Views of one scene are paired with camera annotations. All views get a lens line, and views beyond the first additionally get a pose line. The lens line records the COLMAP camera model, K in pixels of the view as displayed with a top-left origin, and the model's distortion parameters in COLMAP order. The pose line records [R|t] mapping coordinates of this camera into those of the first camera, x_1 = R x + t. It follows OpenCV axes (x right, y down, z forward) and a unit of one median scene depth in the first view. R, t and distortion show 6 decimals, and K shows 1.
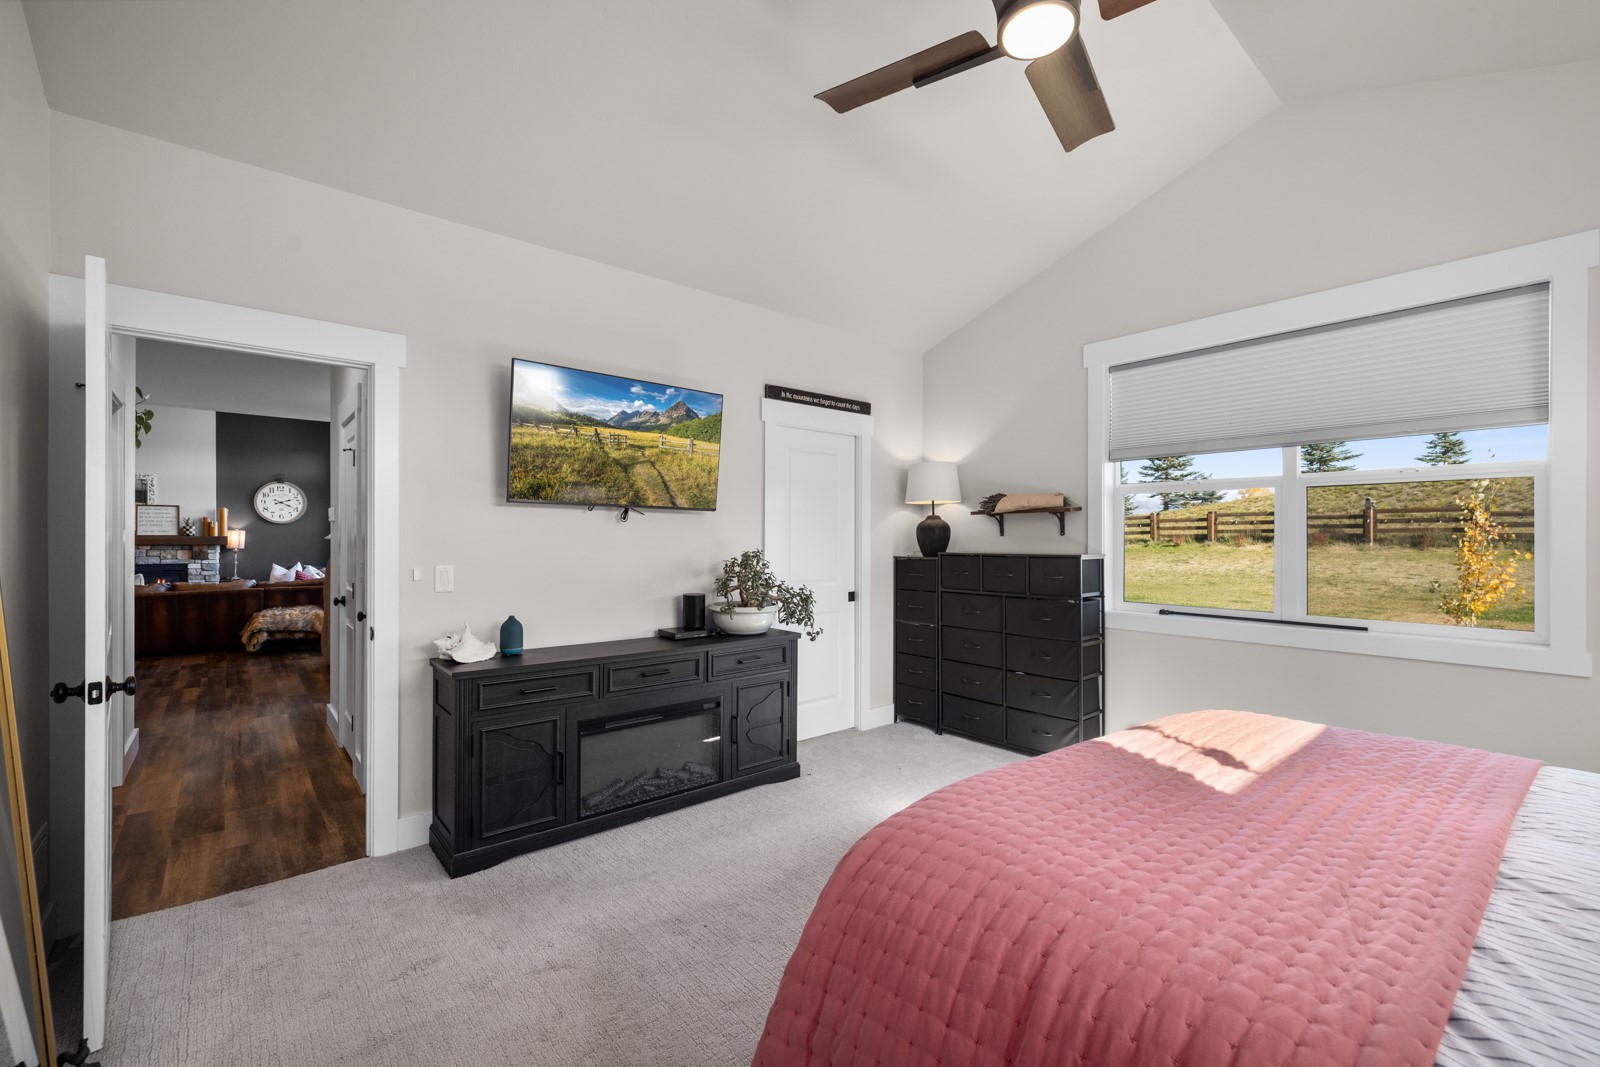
lens RADIAL K [[678.4, 0, 796.0], [0, 678.4, 539.7], [0, 0, 1]] dist [0.003030, 0.000122]
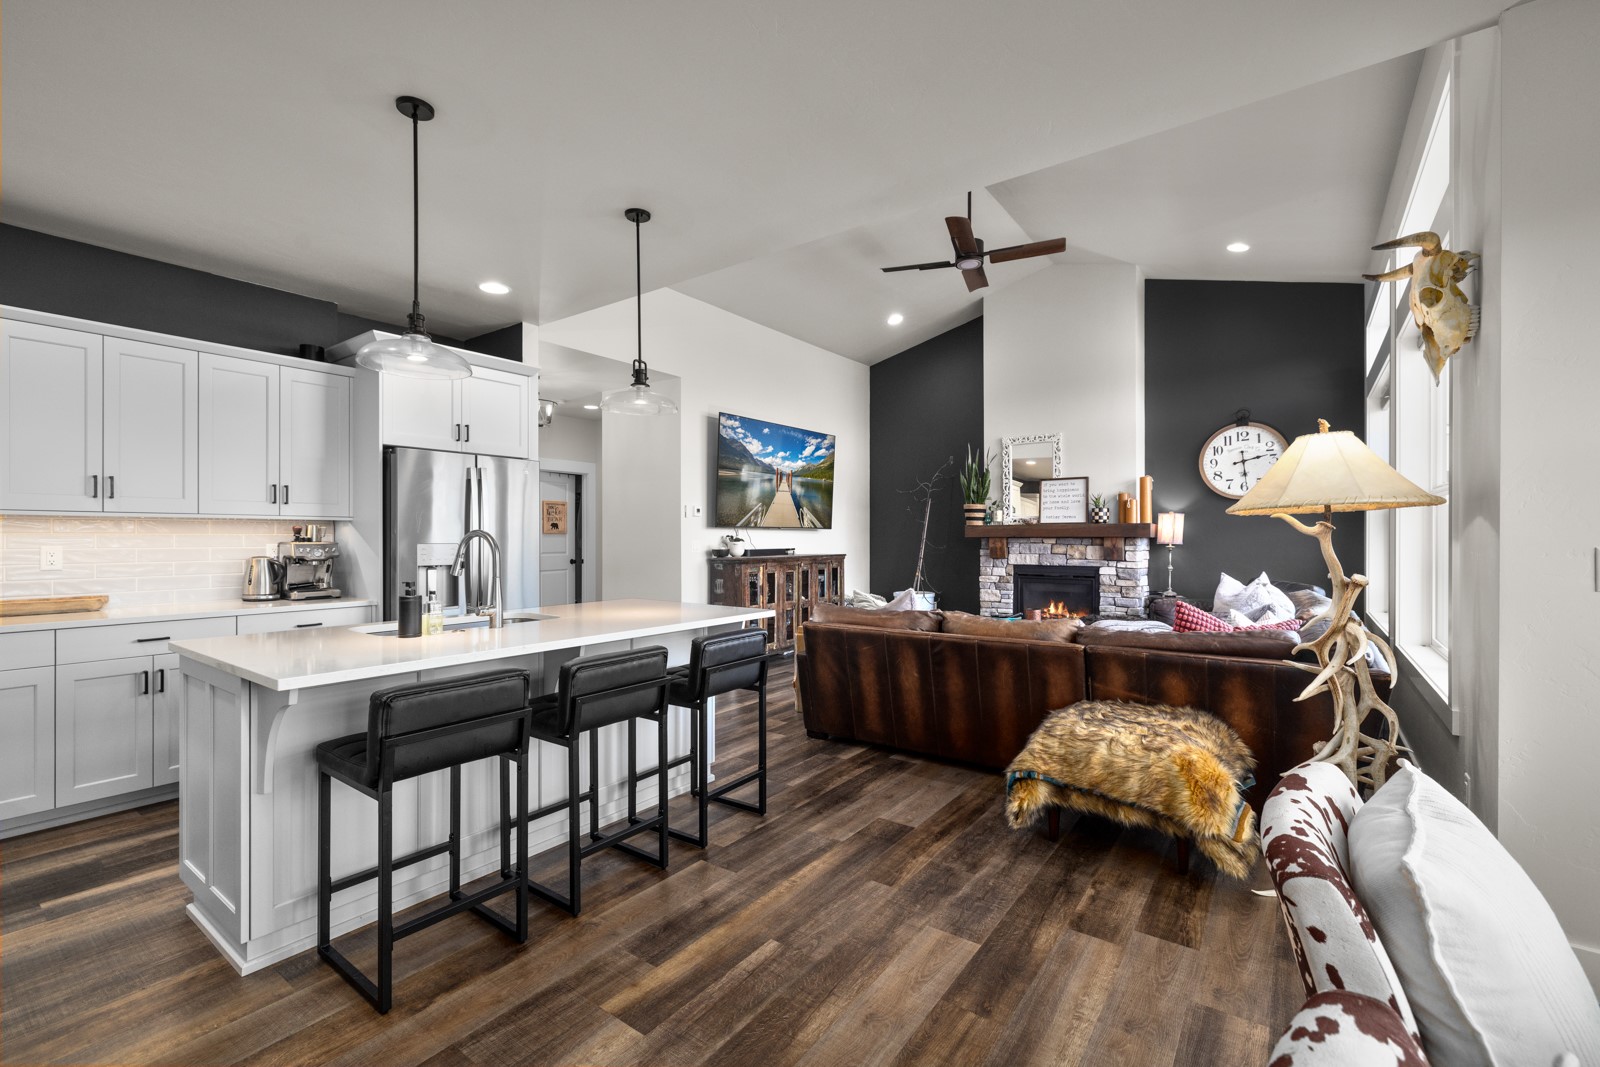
lens RADIAL K [[678.4, 0, 802.5], [0, 678.4, 530.6], [0, 0, 1]] dist [0.003030, 0.000122]
pose [[0.235352, -0.006122, -0.971891, -0.338471], [-0.001483, 0.999977, -0.006658, 0.005871], [0.971909, 0.003008, 0.235337, 0.575339]]
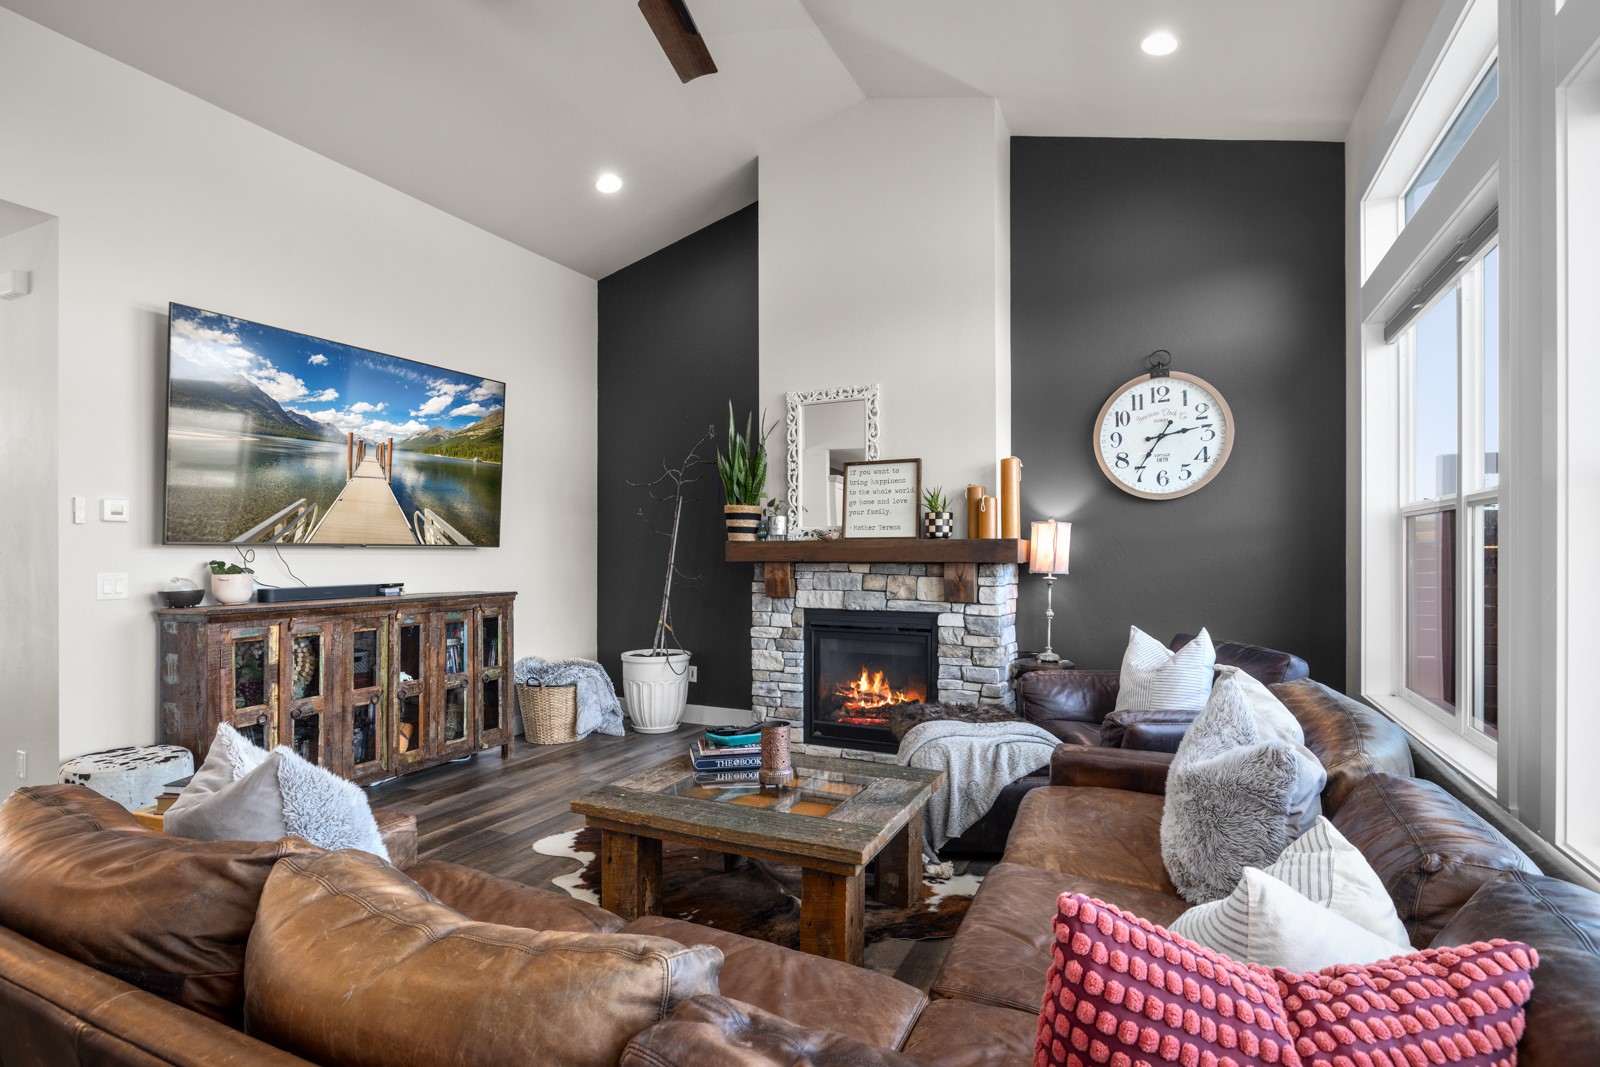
lens RADIAL K [[777.7, 0, 794.7], [0, 777.7, 547.3], [0, 0, 1]] dist [-0.023834, 0.000192]
pose [[0.400884, -0.001920, -0.916127, -0.531993], [-0.001211, 0.999996, -0.002626, 0.000435], [0.916128, 0.002162, 0.400880, 0.752167]]
